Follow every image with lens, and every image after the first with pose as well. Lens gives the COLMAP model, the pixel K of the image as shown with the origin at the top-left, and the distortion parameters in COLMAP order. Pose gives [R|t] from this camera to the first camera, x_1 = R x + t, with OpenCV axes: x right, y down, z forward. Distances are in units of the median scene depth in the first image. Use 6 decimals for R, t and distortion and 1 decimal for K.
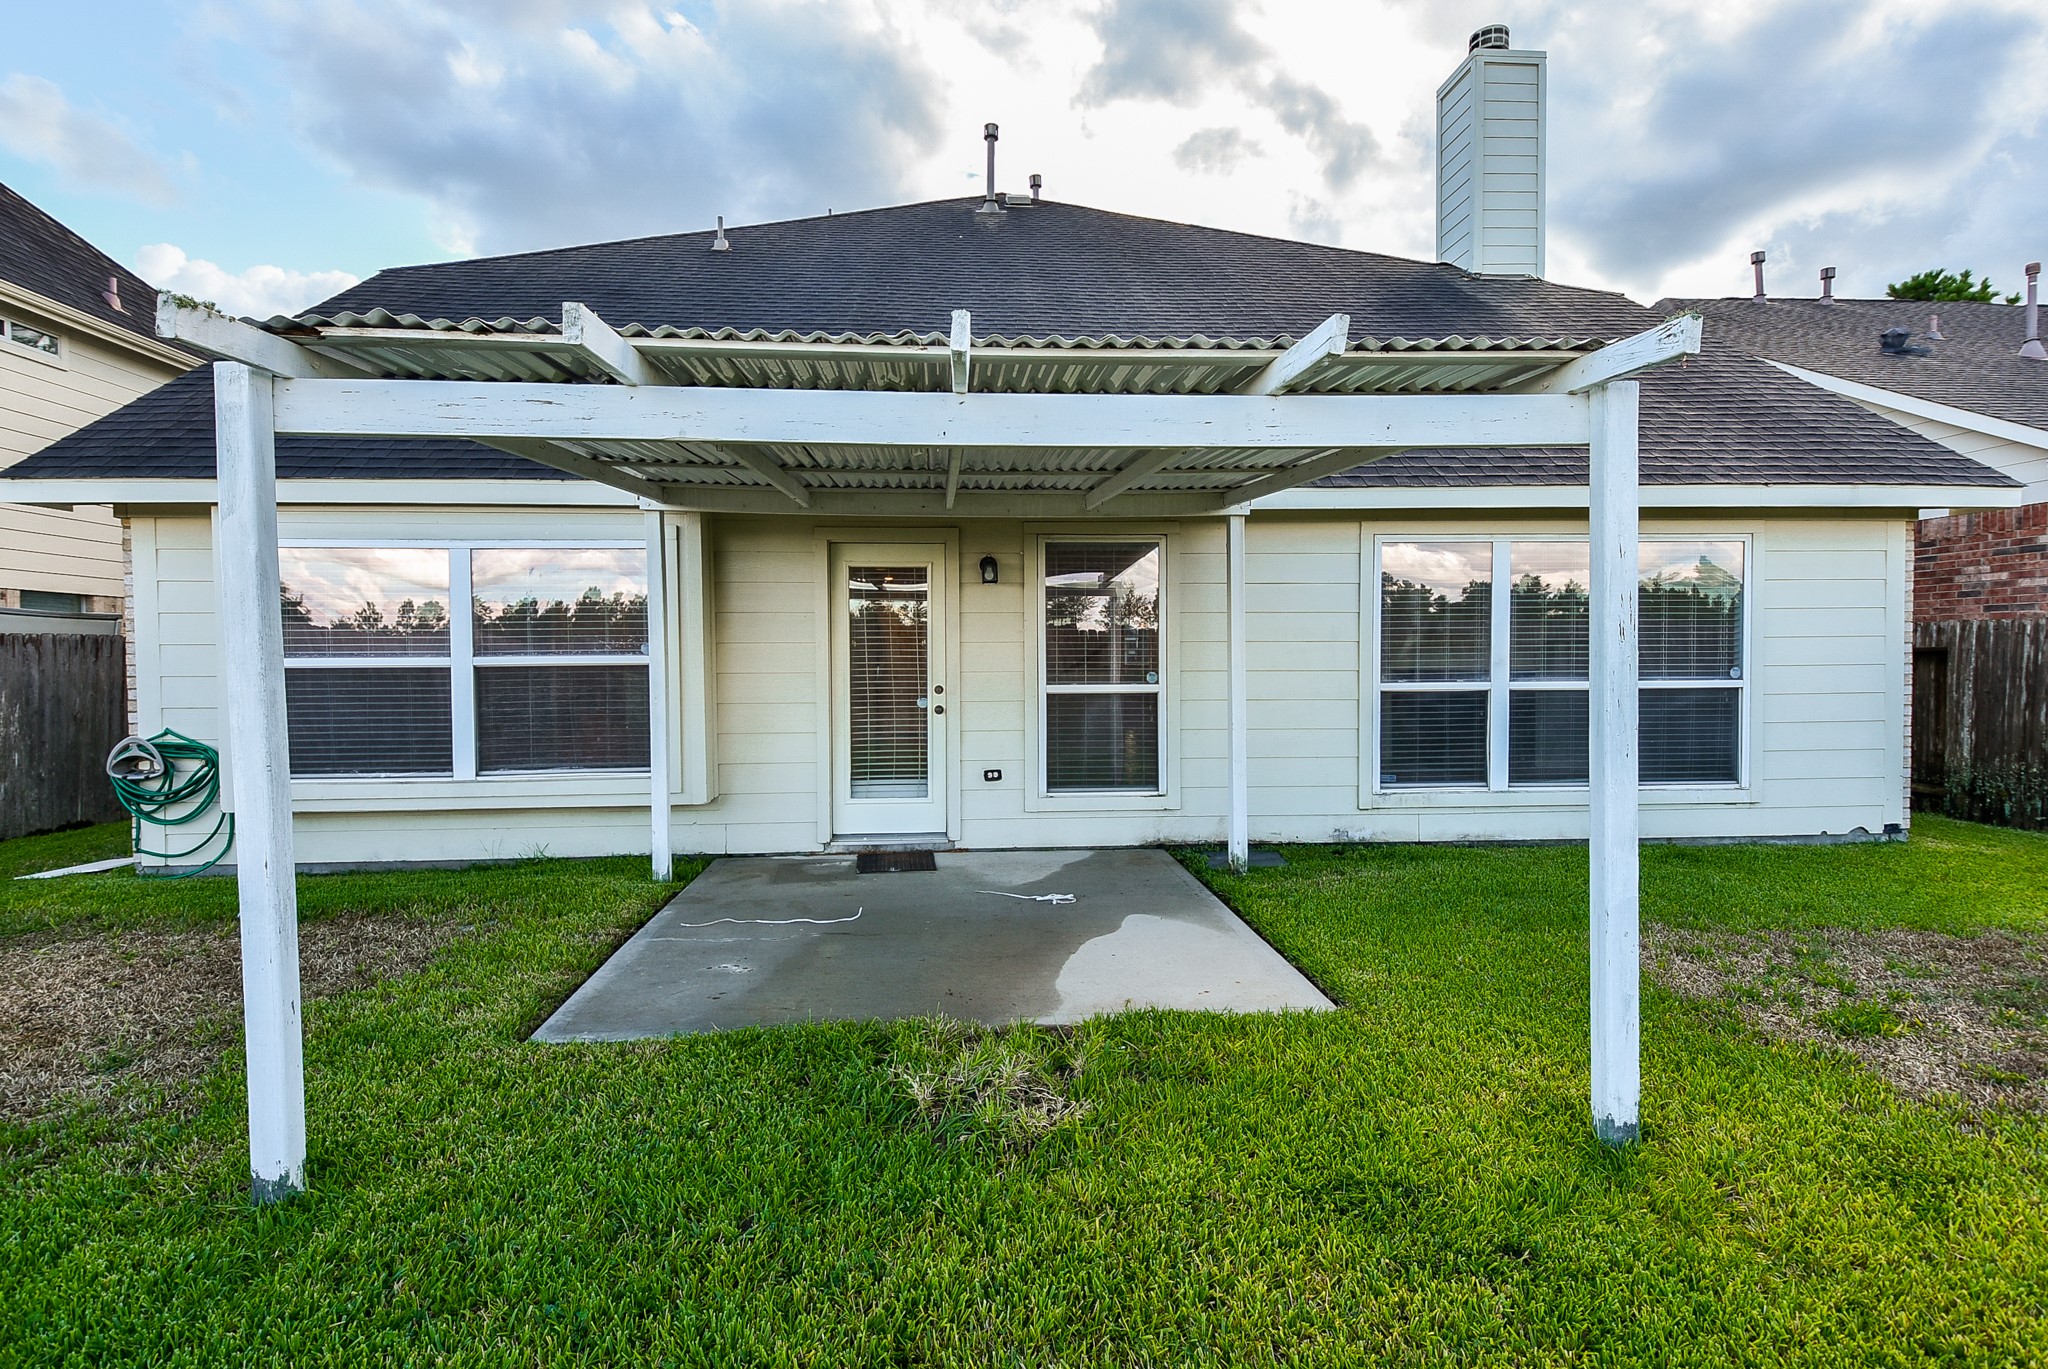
lens RADIAL K [[966.7, 0, 1024.0], [0, 966.7, 684.5], [0, 0, 1]] dist [0.027197, -0.013914]
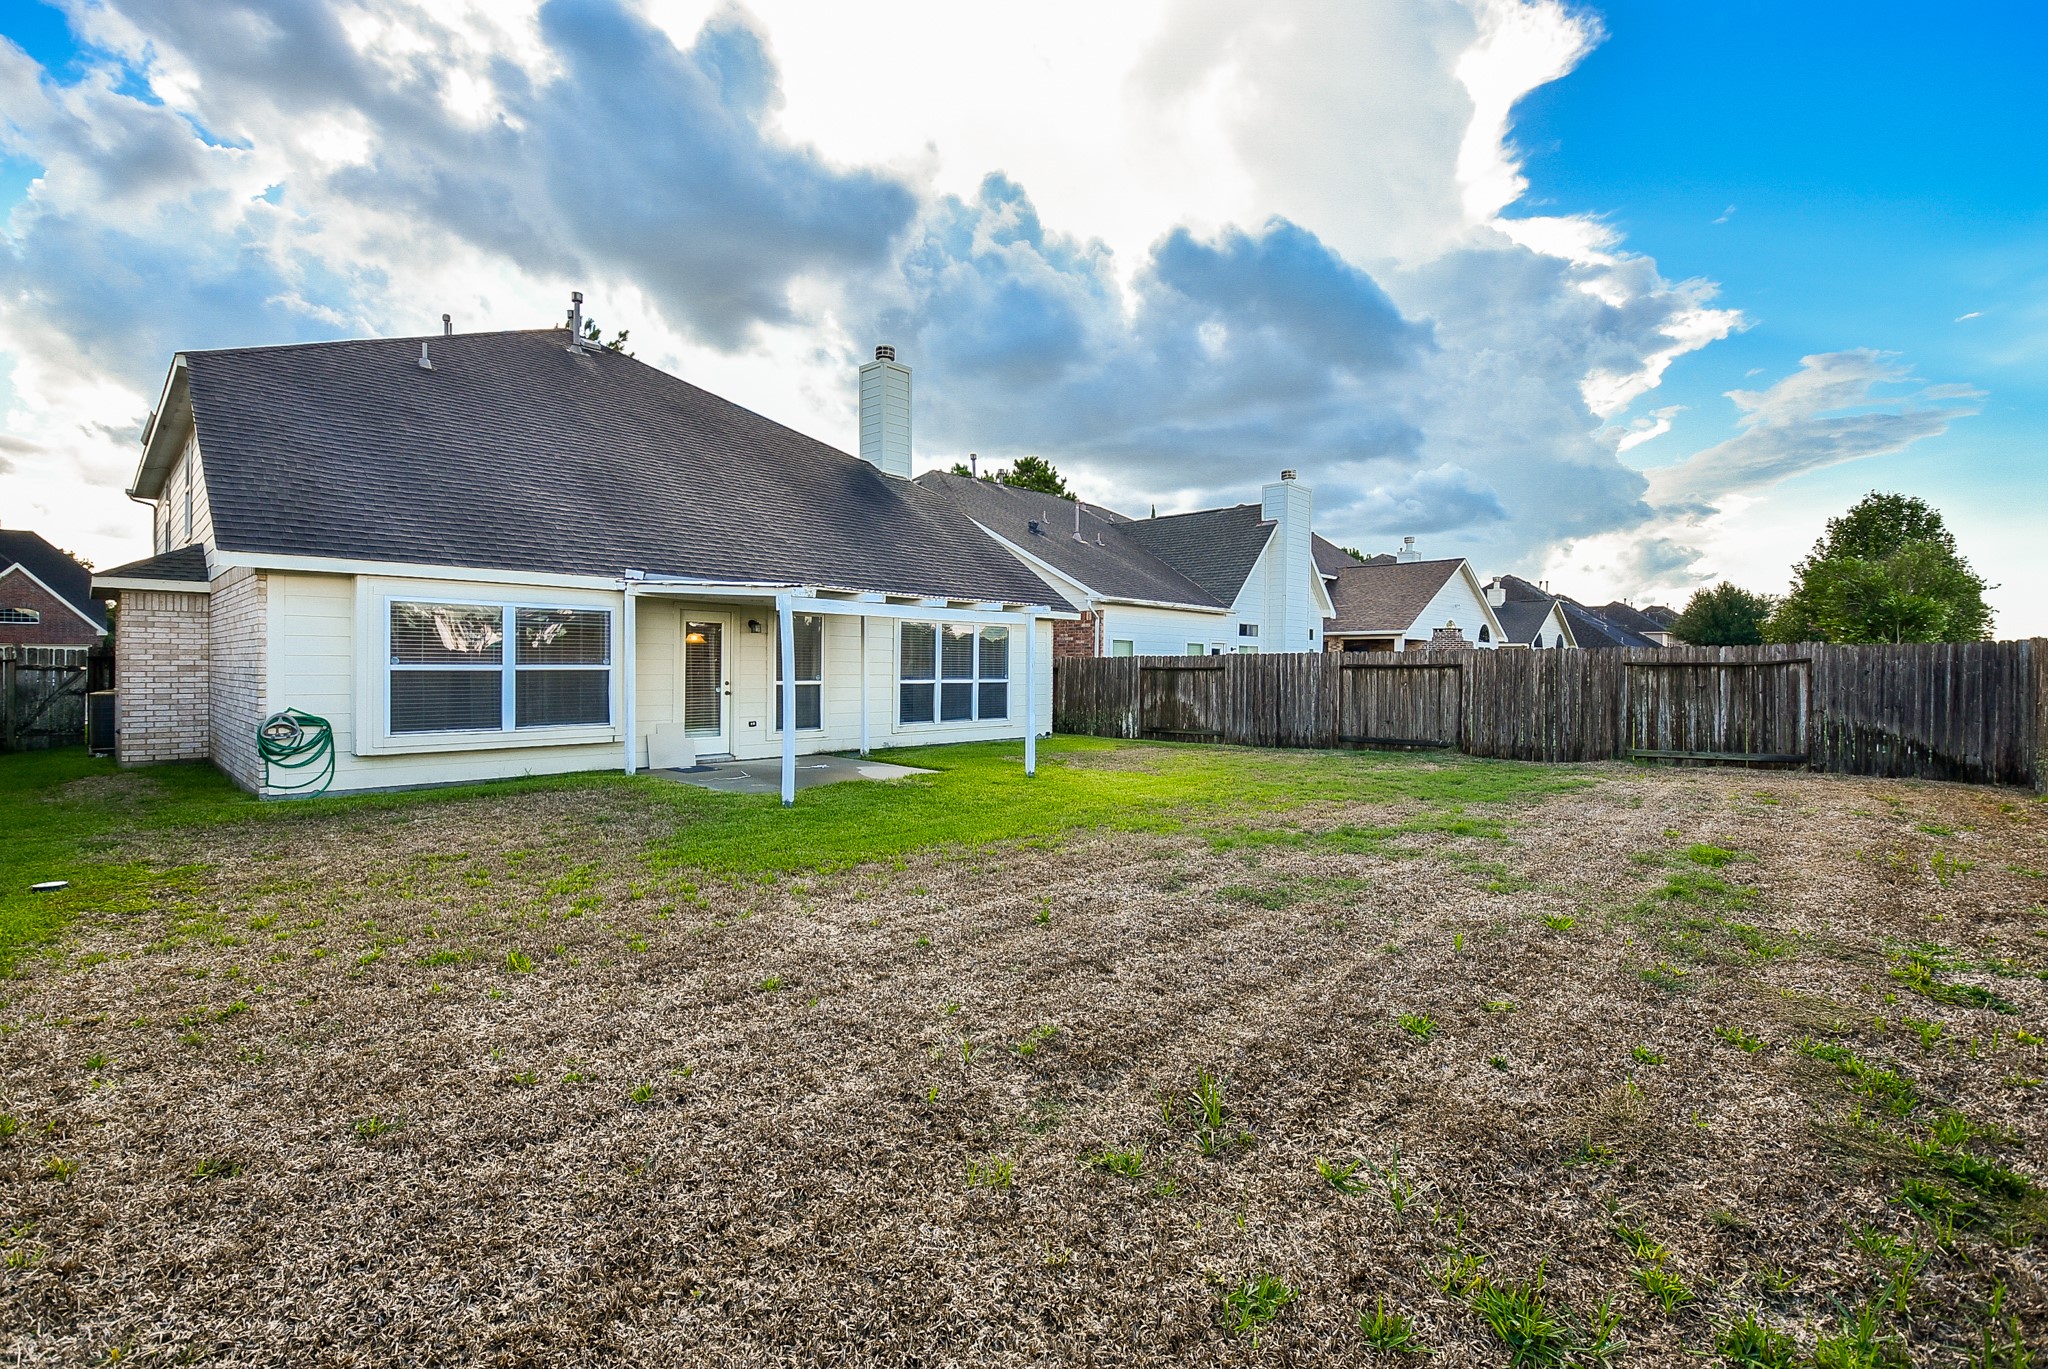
lens RADIAL K [[946.5, 0, 1024.0], [0, 946.5, 684.5], [0, 0, 1]] dist [-0.027874, -0.000486]
pose [[0.725300, -0.000939, 0.688432, -1.021433], [0.006224, 0.999967, -0.005193, 0.022578], [-0.688405, 0.008052, 0.725282, -0.897310]]
